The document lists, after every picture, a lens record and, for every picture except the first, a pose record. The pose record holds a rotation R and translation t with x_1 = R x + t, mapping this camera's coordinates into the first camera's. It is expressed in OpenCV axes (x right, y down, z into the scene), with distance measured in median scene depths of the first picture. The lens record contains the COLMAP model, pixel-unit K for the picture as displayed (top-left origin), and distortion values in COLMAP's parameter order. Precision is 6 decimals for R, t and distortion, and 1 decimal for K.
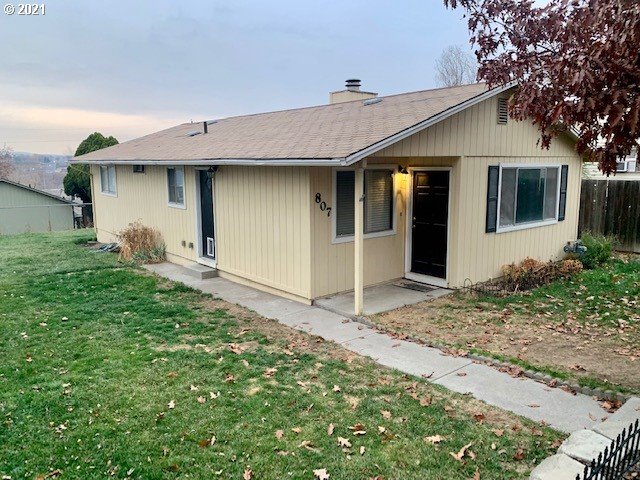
lens RADIAL K [[501.7, 0, 320.8], [0, 501.7, 240.2], [0, 0, 1]] dist [-0.017378, 0.018709]
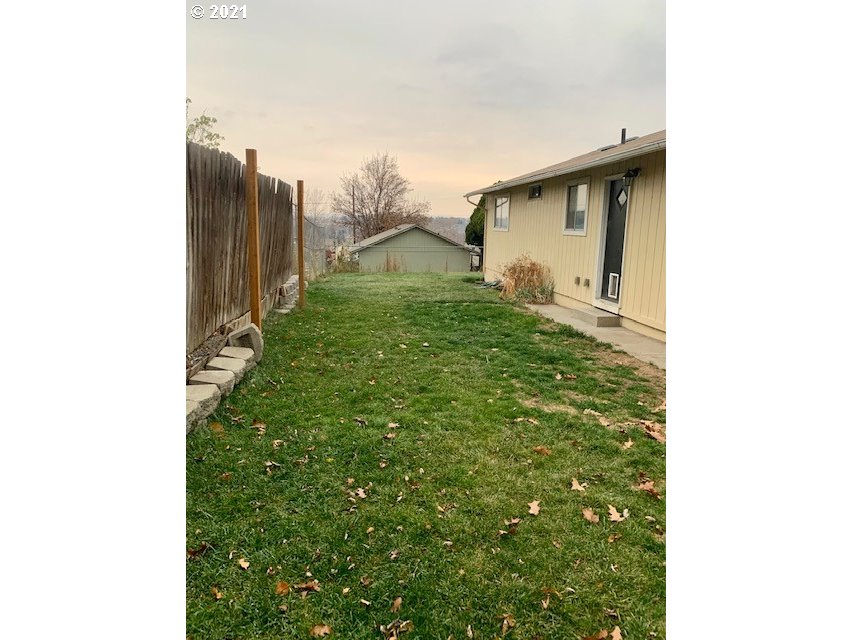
lens RADIAL K [[472.2, 0, 426.0], [0, 472.2, 319.8], [0, 0, 1]] dist [0.015028, -0.002049]
pose [[0.840061, 0.119523, -0.529162, -0.105736], [-0.106828, 0.992775, 0.054649, 0.078119], [0.531870, 0.010621, 0.846759, 0.354119]]
